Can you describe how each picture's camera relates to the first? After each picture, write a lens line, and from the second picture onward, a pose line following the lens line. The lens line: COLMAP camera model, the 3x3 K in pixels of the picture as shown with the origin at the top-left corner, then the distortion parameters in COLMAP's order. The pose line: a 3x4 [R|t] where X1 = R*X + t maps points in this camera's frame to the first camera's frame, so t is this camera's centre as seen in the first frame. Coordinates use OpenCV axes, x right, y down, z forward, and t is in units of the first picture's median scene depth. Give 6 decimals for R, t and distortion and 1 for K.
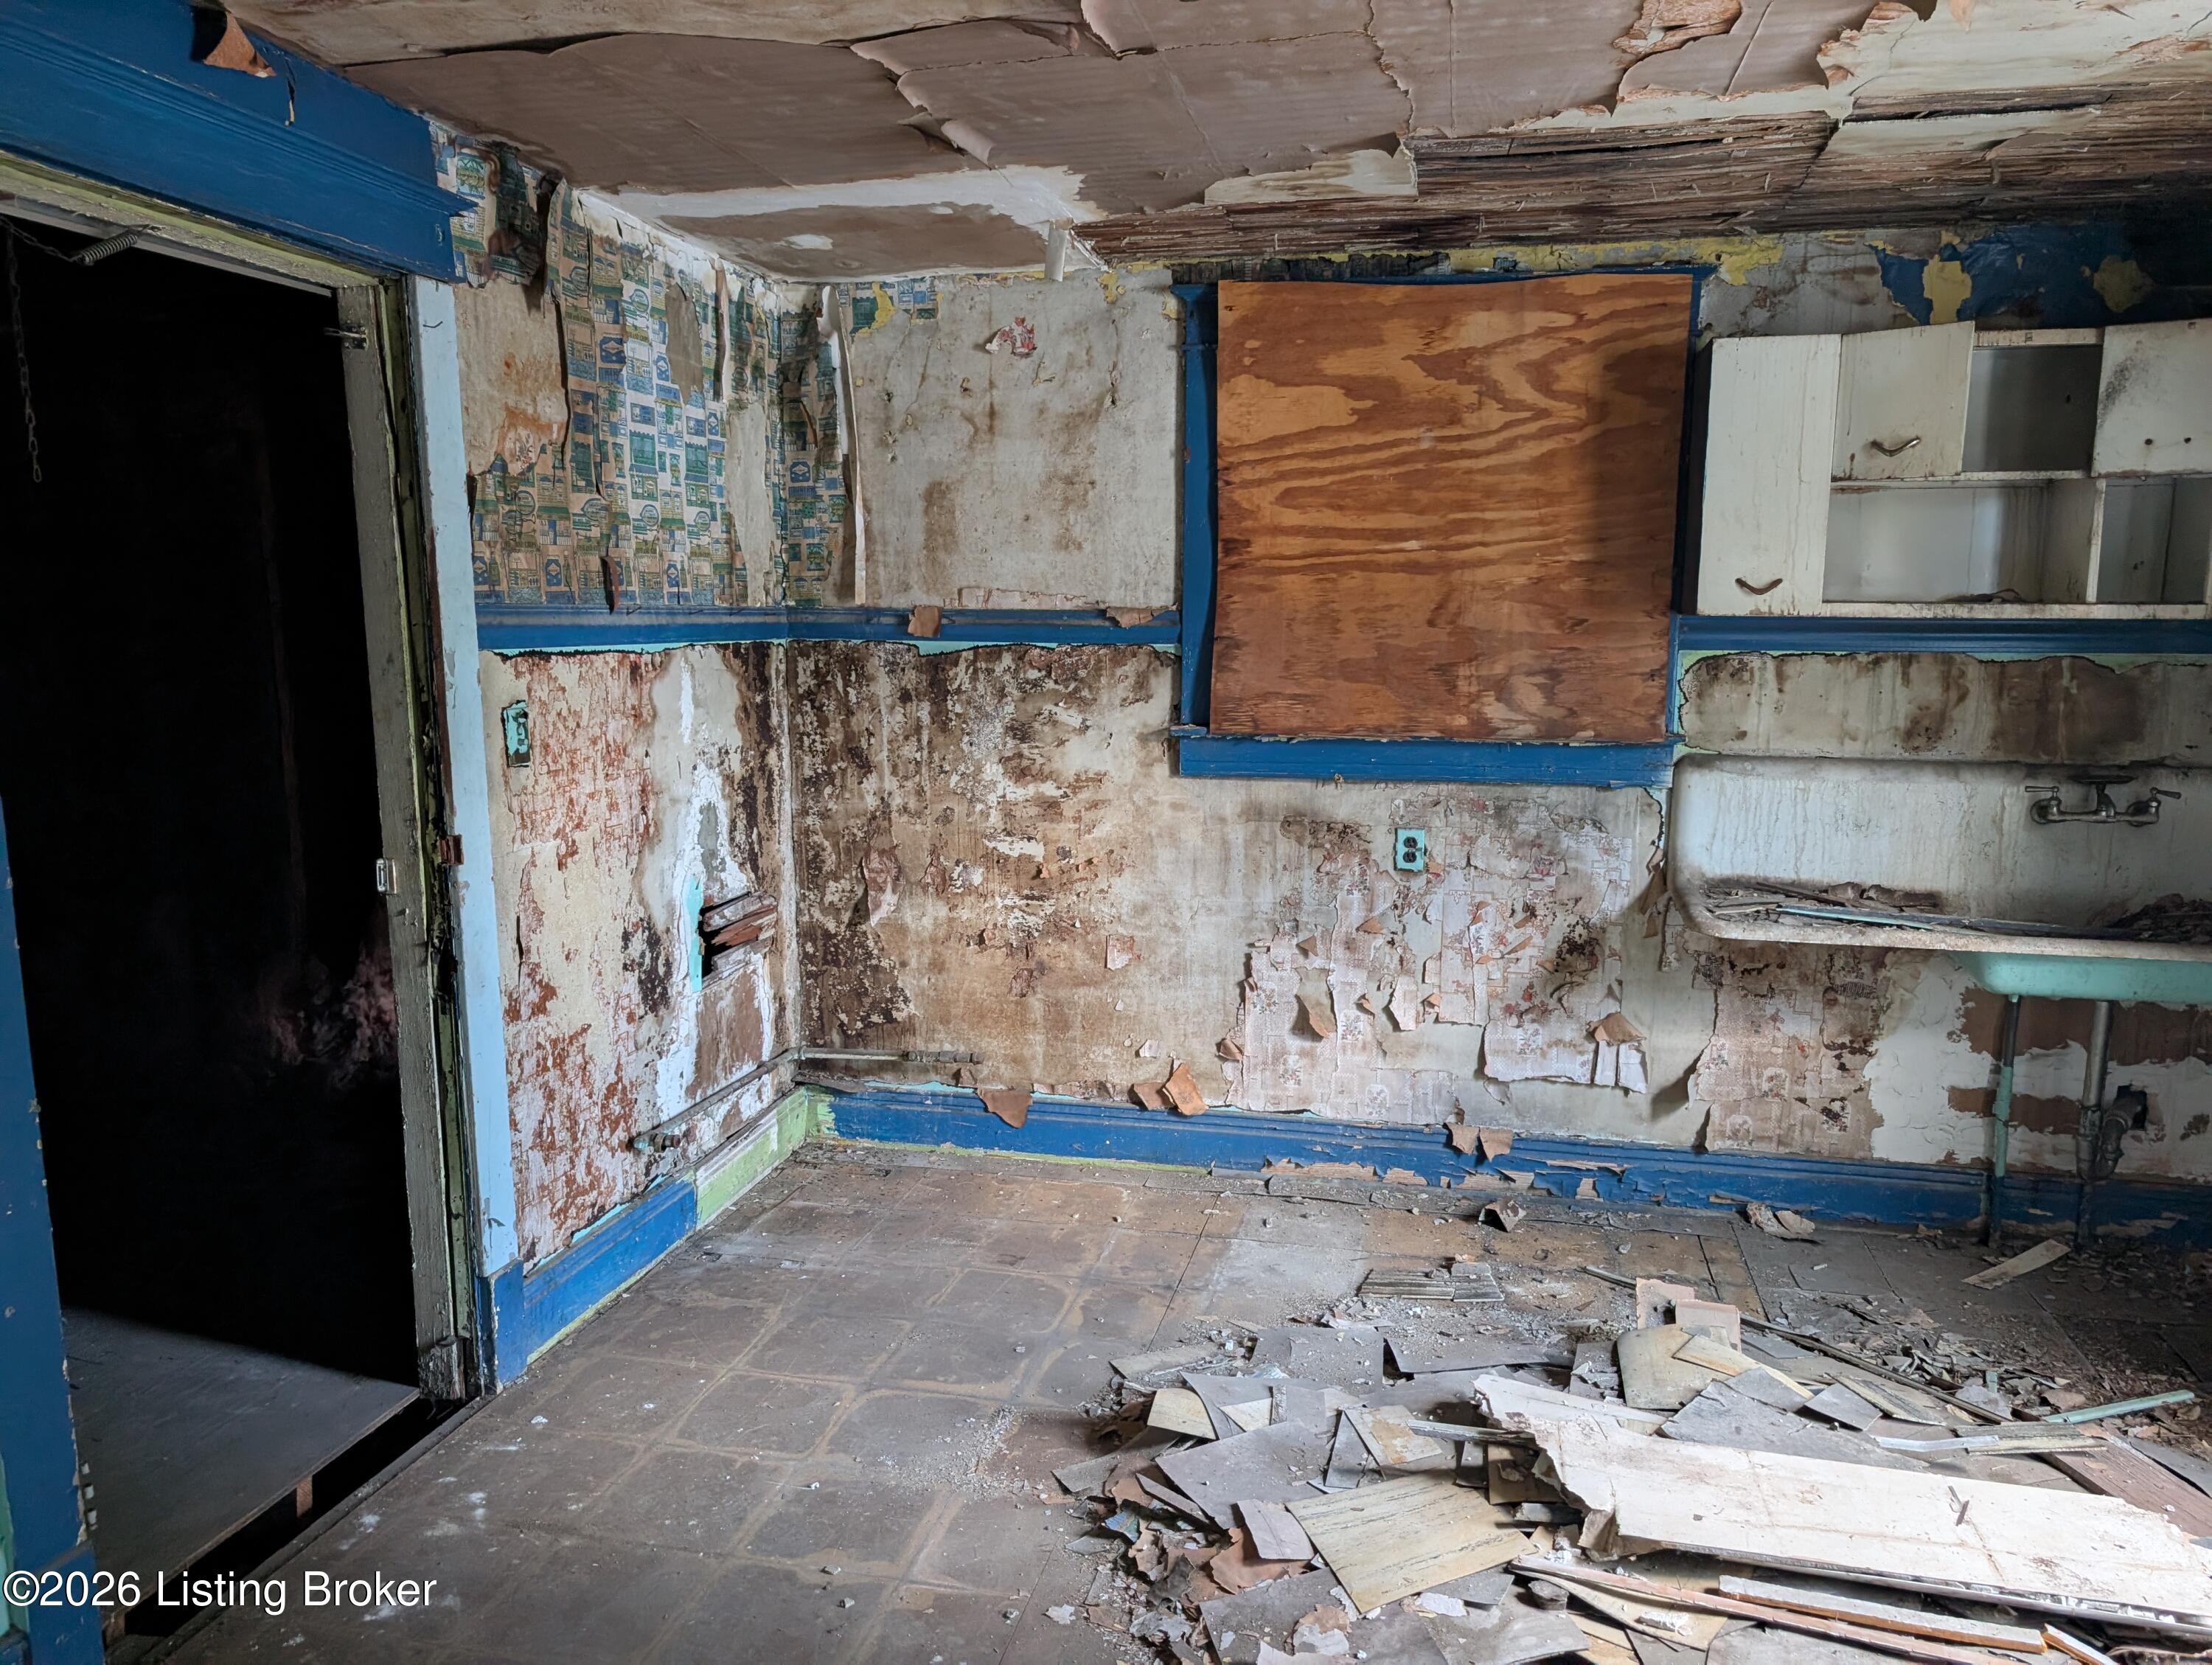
lens RADIAL K [[1585.4, 0, 1125.2], [0, 1585.4, 876.2], [0, 0, 1]] dist [0.010604, -0.005845]
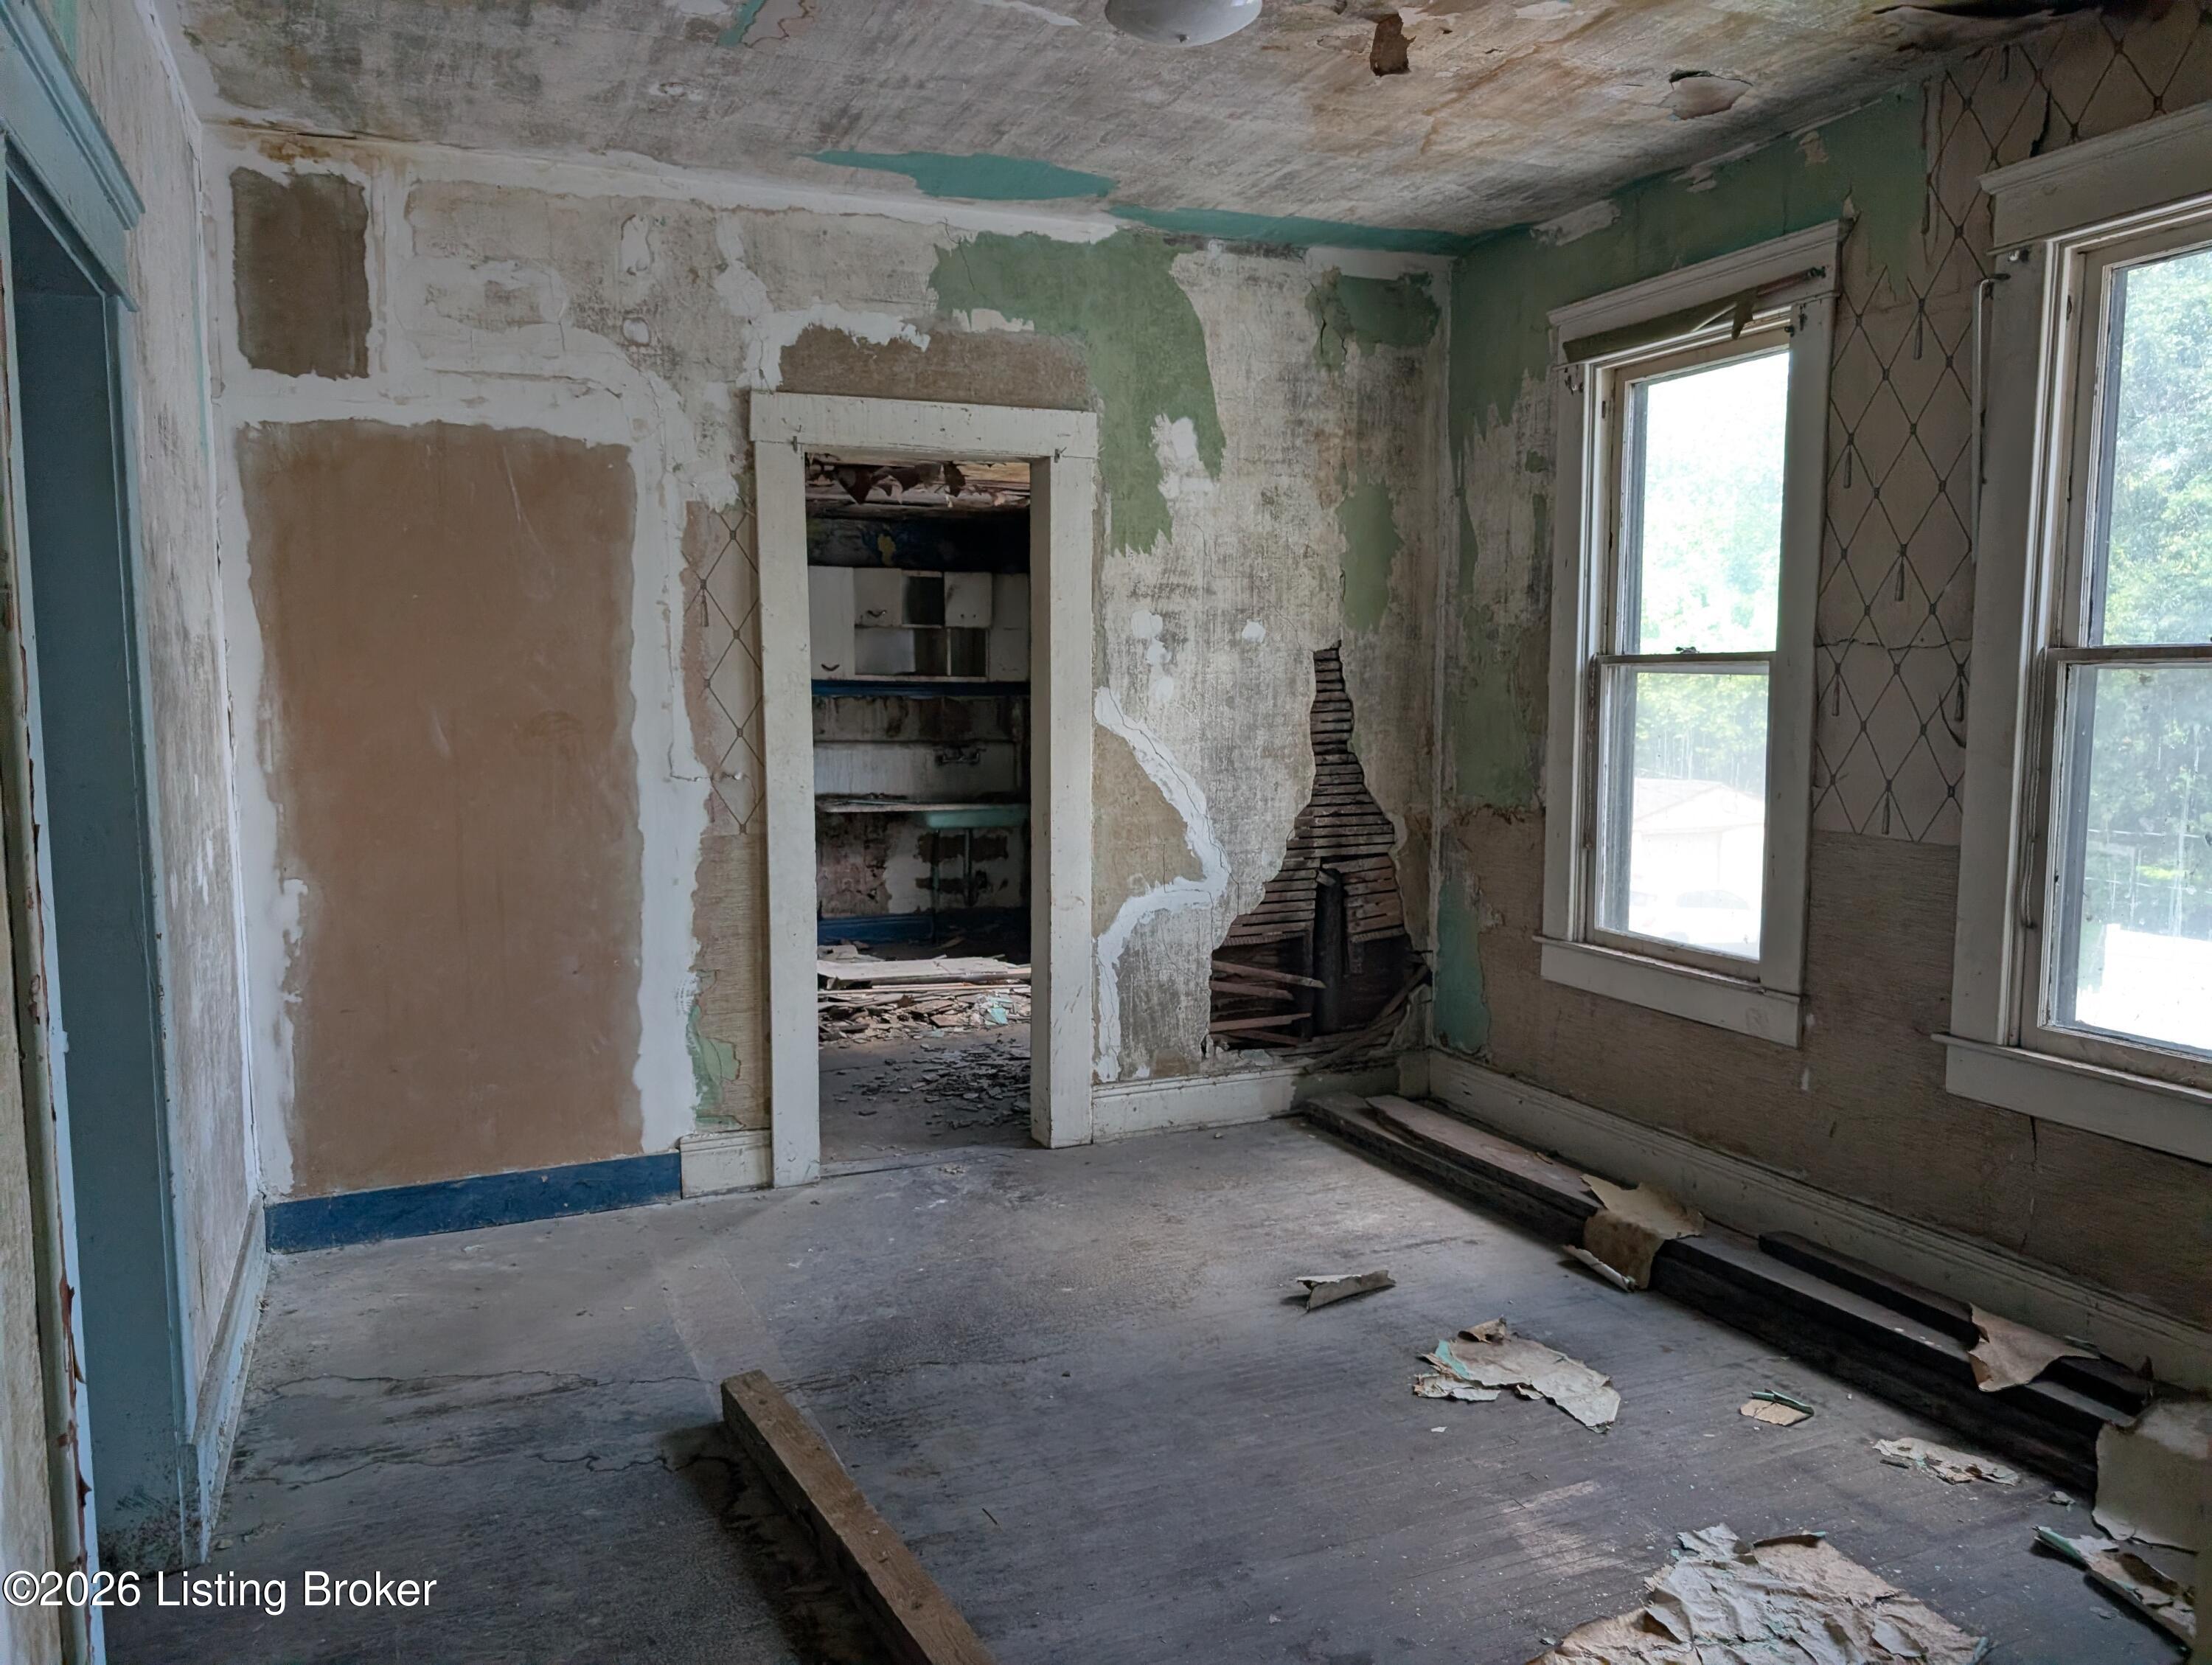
lens RADIAL K [[1585.4, 0, 1105.0], [0, 1585.4, 831.6], [0, 0, 1]] dist [0.010604, -0.005845]
pose [[0.804161, -0.046770, 0.592569, -0.661947], [0.091378, 0.994777, -0.045491, 0.200039], [-0.587346, 0.090730, 0.804234, -1.089052]]
